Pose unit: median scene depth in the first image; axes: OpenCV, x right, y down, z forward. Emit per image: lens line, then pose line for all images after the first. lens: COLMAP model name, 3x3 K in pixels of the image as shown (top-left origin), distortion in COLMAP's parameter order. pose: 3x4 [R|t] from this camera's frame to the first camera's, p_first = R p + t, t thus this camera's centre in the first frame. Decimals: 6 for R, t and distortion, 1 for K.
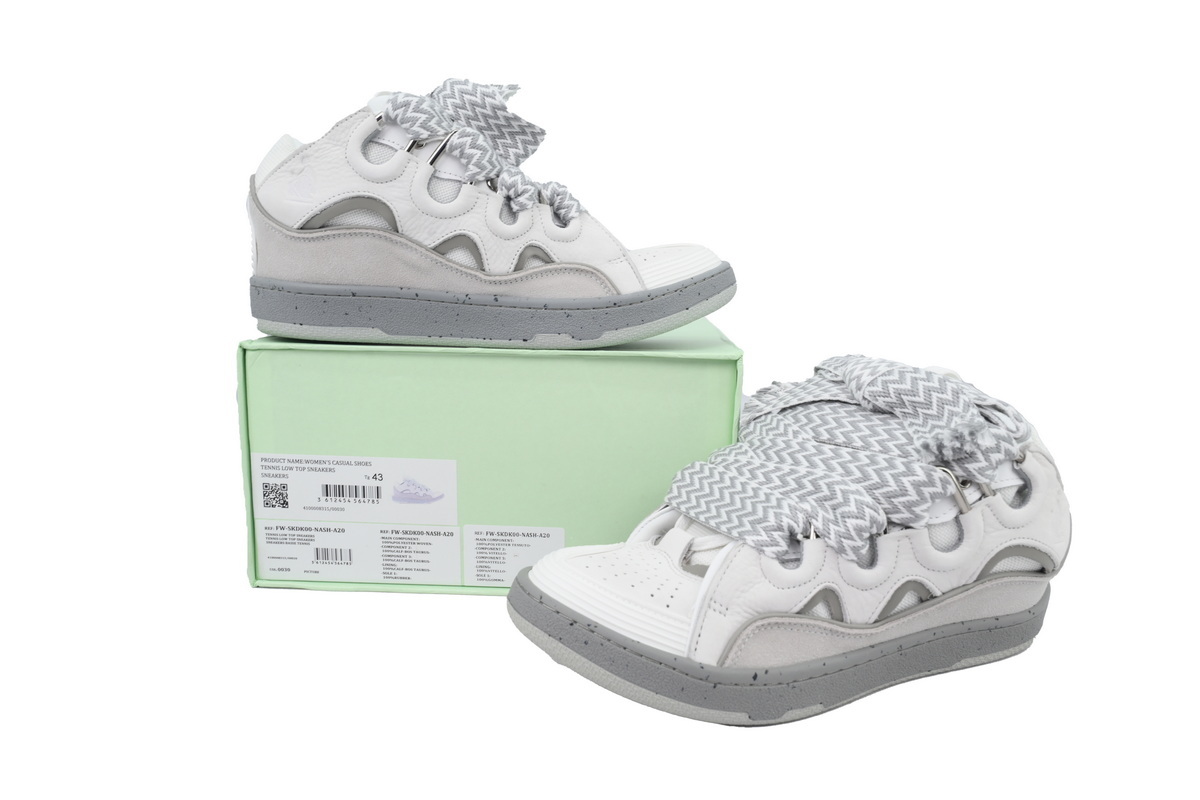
lens RADIAL K [[820.4, 0, 600.0], [0, 820.4, 400.0], [0, 0, 1]] dist [0.028008, -0.075328]
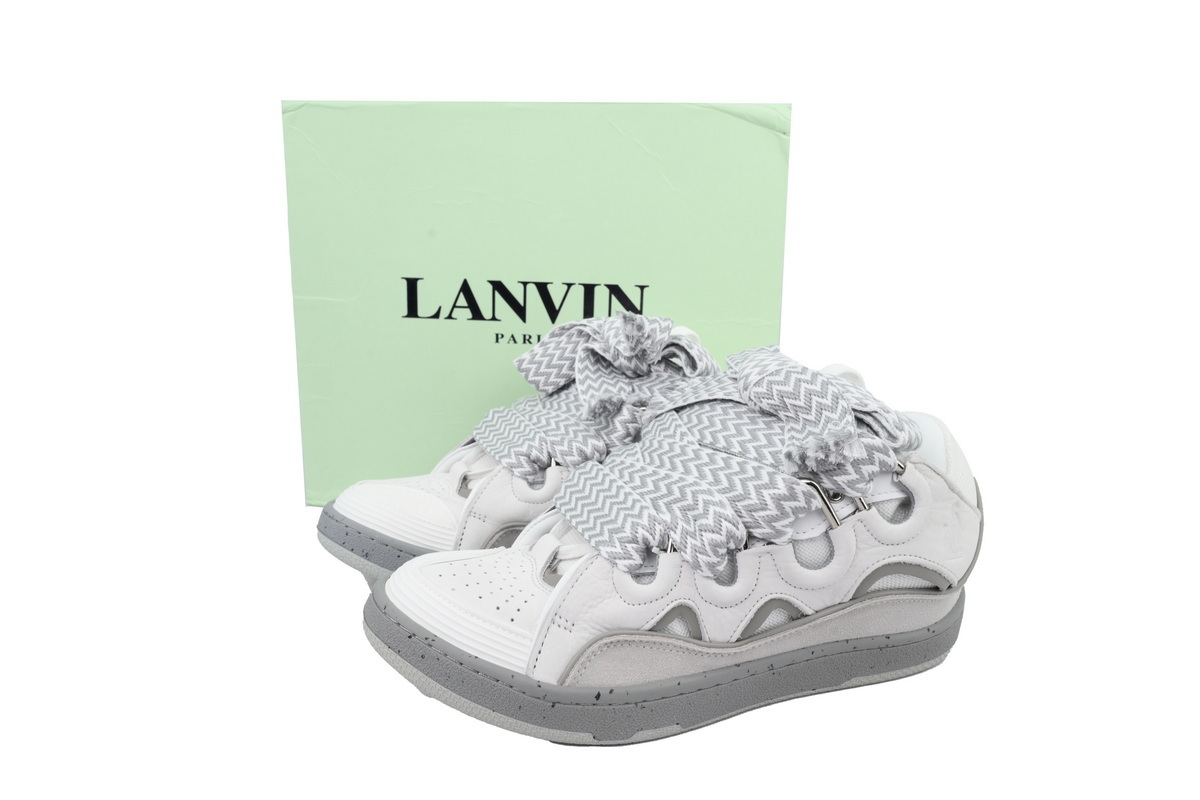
lens RADIAL K [[820.4, 0, 600.0], [0, 820.4, 400.0], [0, 0, 1]] dist [0.028008, -0.075328]
pose [[0.997353, 0.008227, -0.072240, 0.245535], [-0.005164, 0.999084, 0.042487, -0.045565], [0.072523, -0.042002, 0.996482, 0.061514]]
